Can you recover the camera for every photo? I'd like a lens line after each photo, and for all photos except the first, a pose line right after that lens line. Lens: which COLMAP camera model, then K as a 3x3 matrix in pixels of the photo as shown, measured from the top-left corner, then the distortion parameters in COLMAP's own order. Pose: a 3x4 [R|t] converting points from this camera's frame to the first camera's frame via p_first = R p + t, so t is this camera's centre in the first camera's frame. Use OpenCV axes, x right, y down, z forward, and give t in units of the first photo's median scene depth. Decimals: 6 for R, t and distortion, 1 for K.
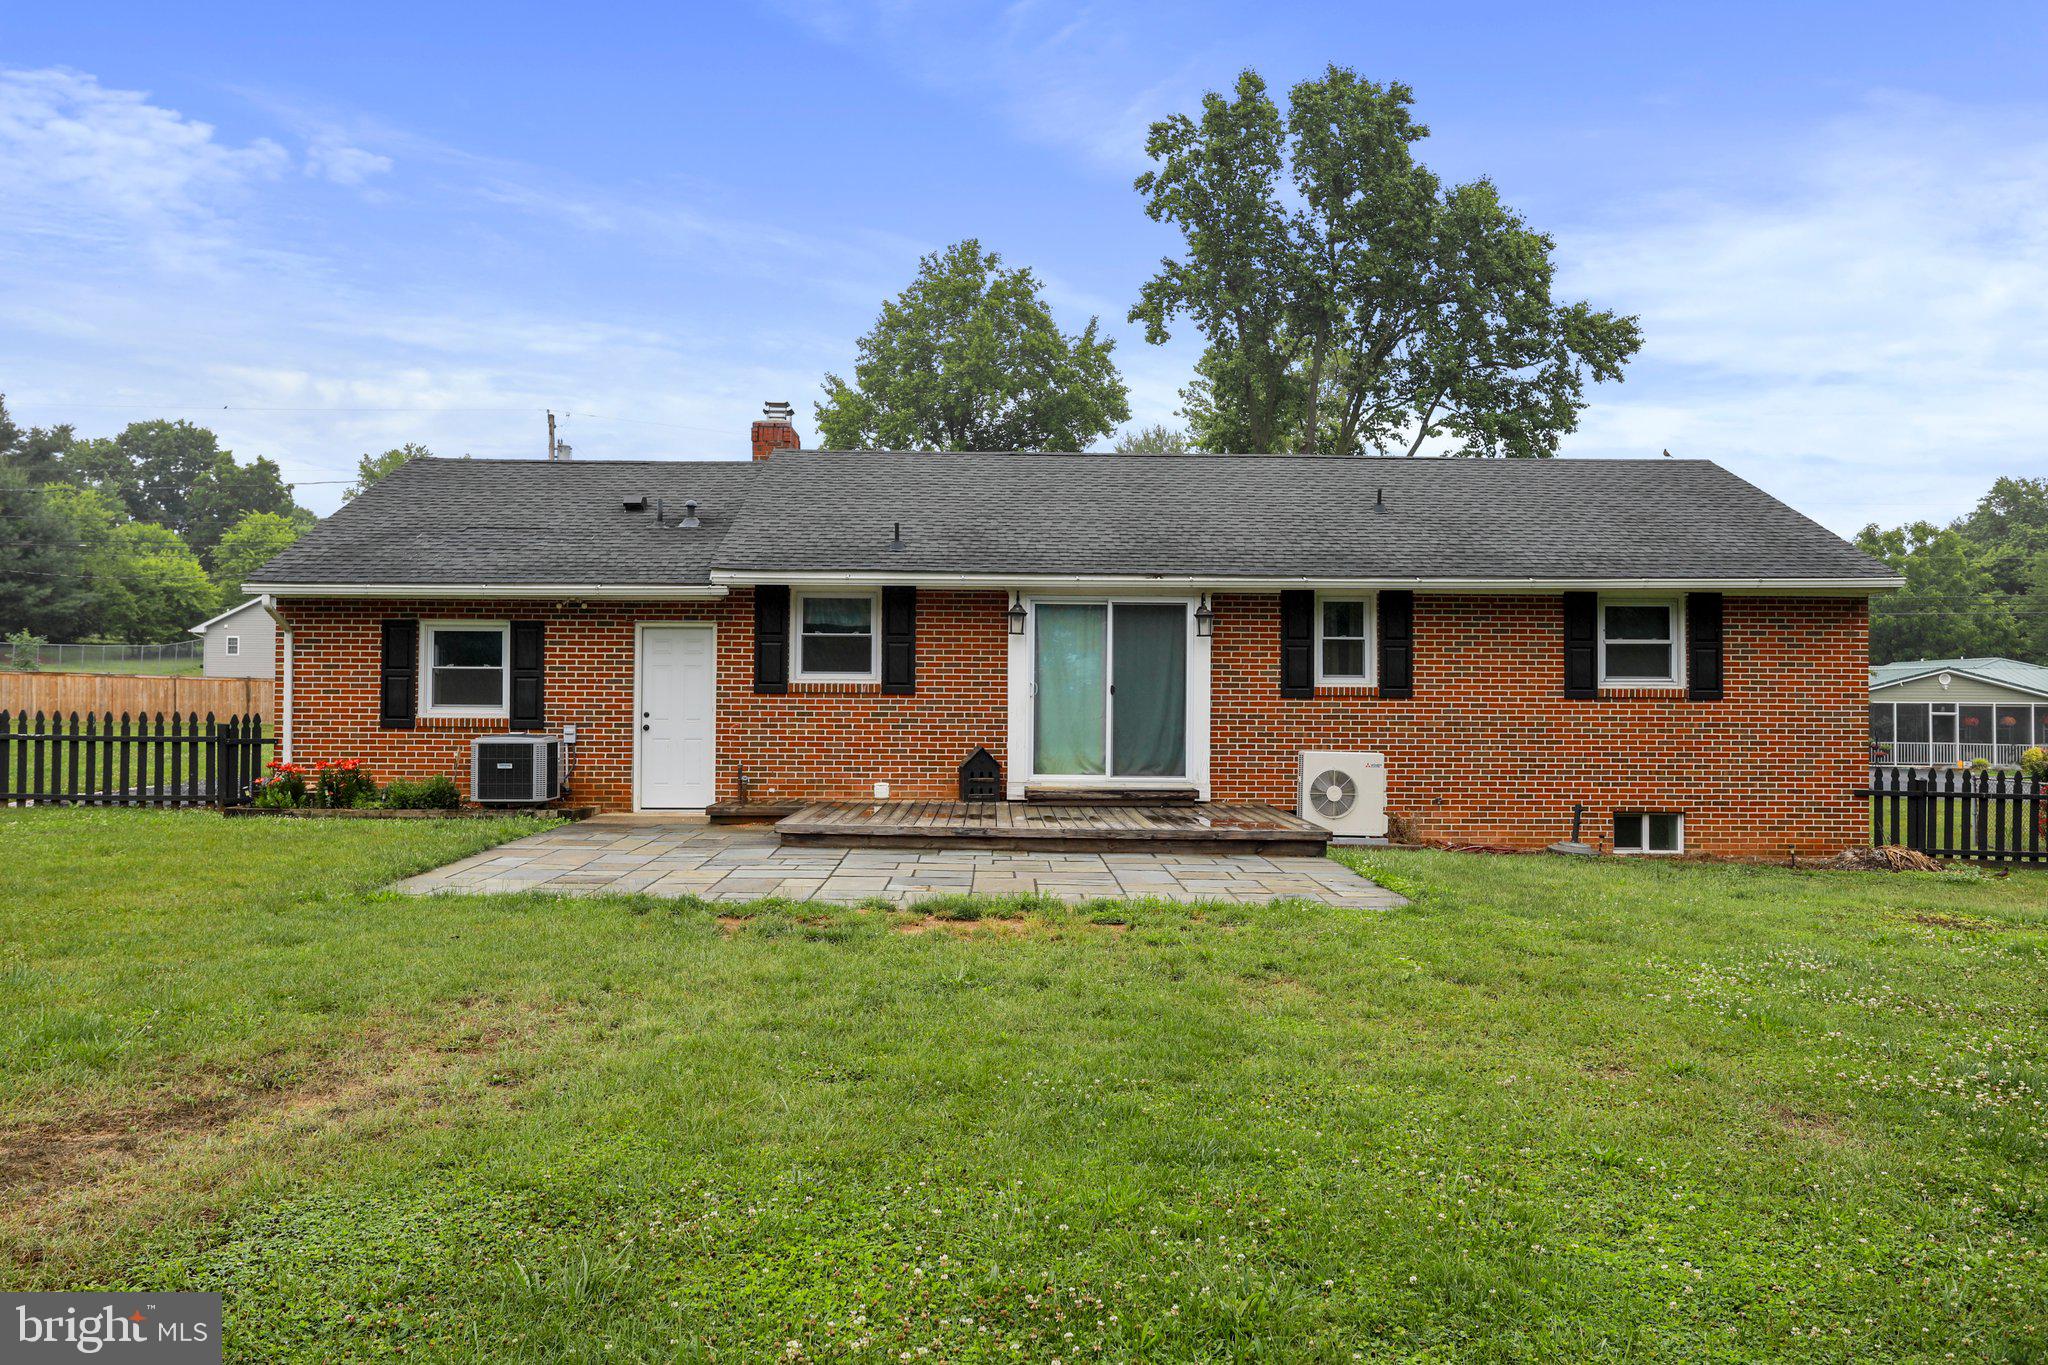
lens RADIAL K [[1628.3, 0, 1024.0], [0, 1628.3, 682.5], [0, 0, 1]] dist [-0.004731, 0.001656]
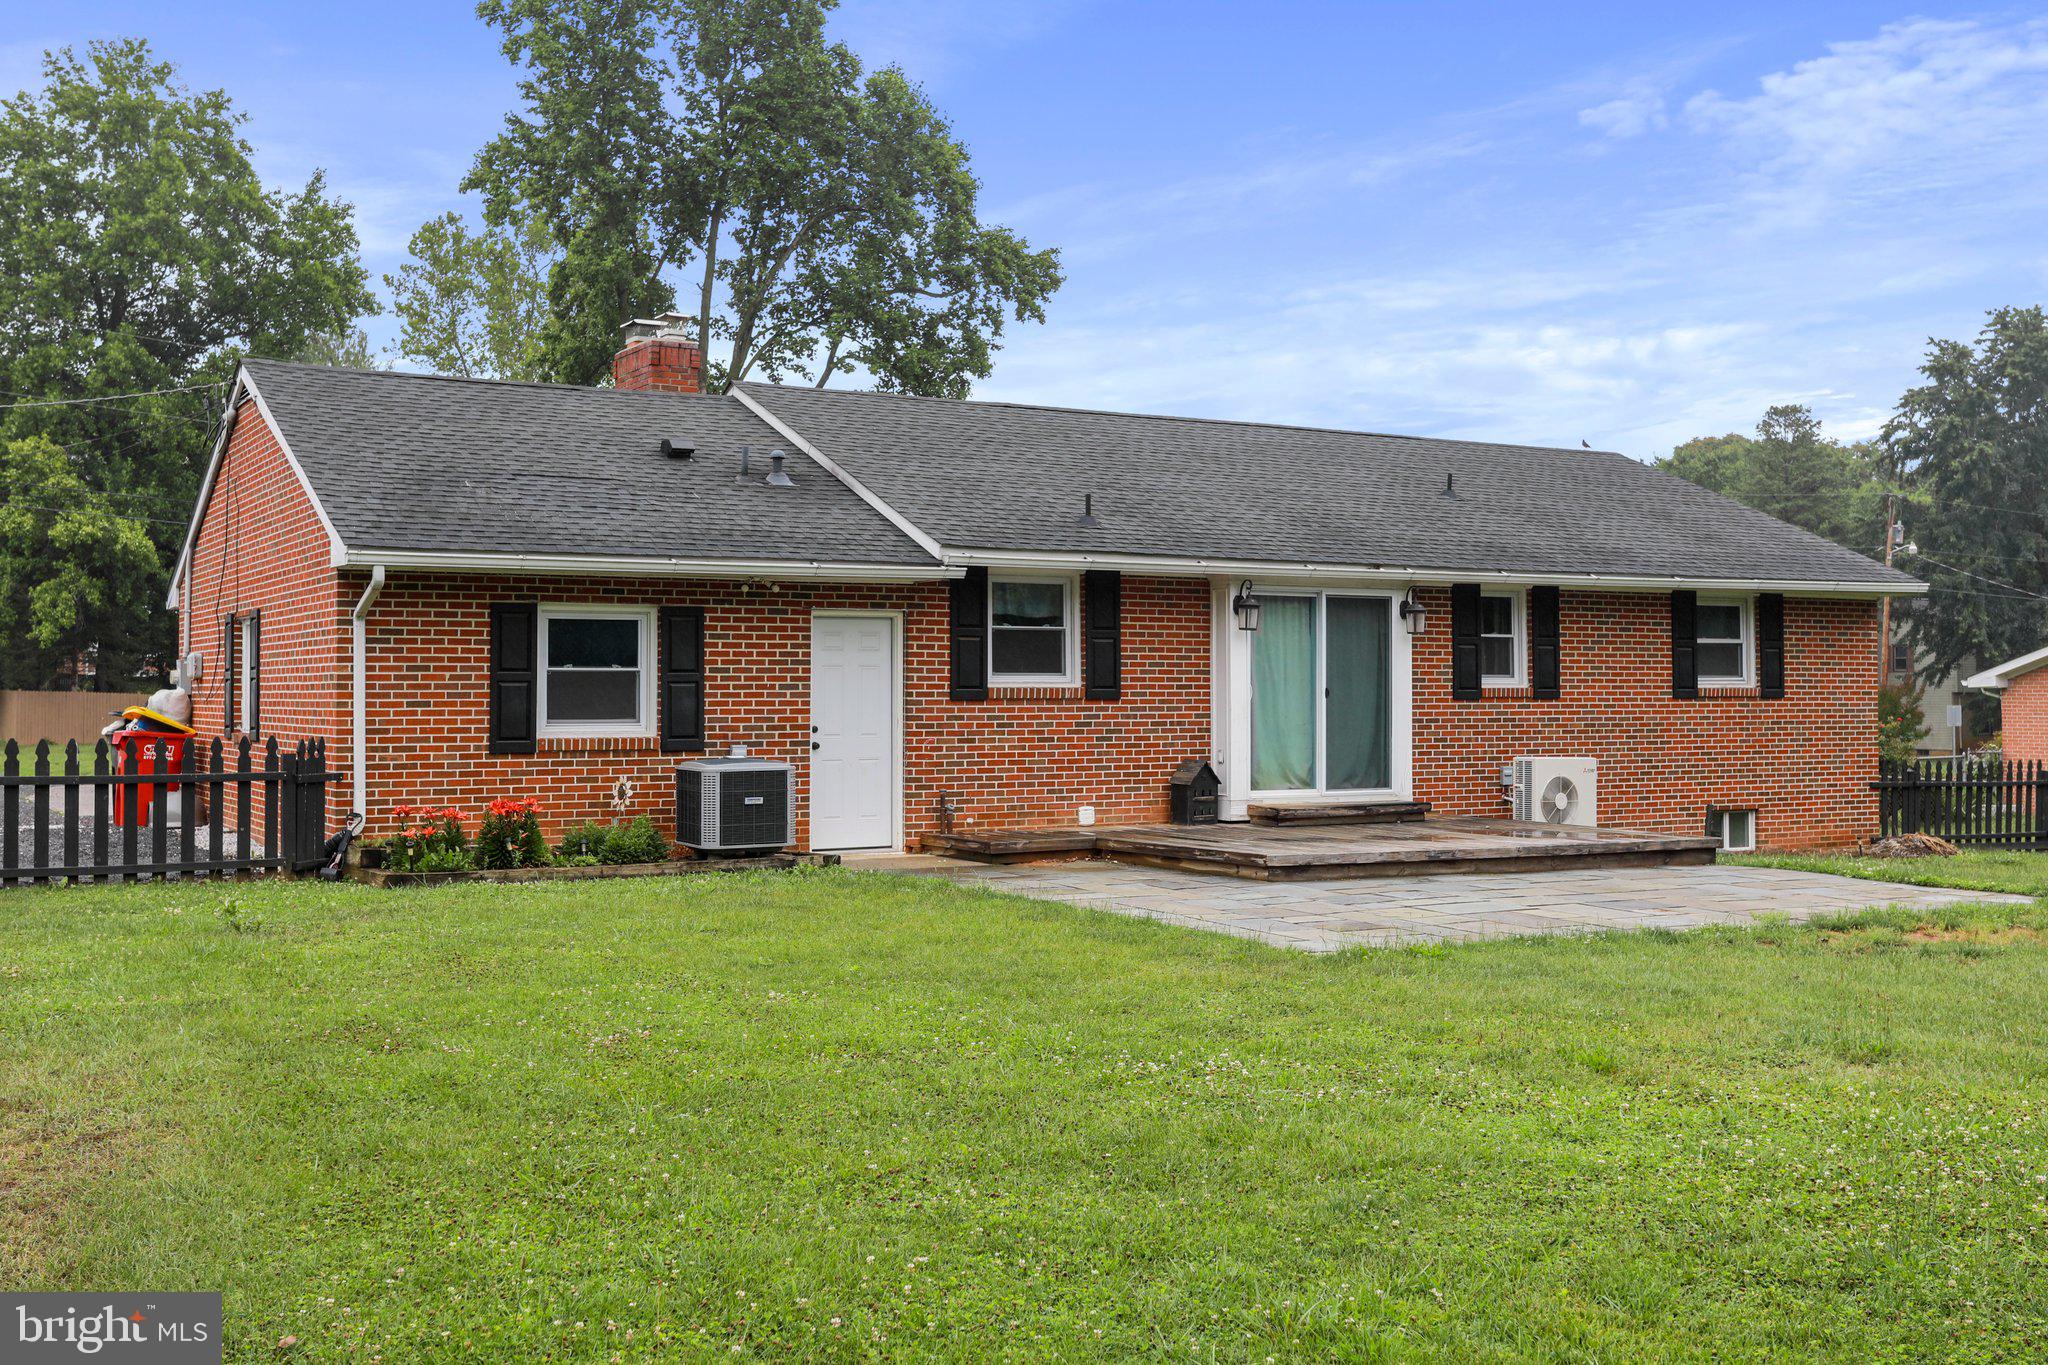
lens RADIAL K [[2104.9, 0, 1024.0], [0, 2104.9, 682.5], [0, 0, 1]] dist [-0.027611, 0.116847]
pose [[0.871649, -0.005242, 0.490102, -0.640353], [0.000627, 0.999954, 0.009580, -0.012113], [-0.490130, -0.008044, 0.871612, 0.078693]]
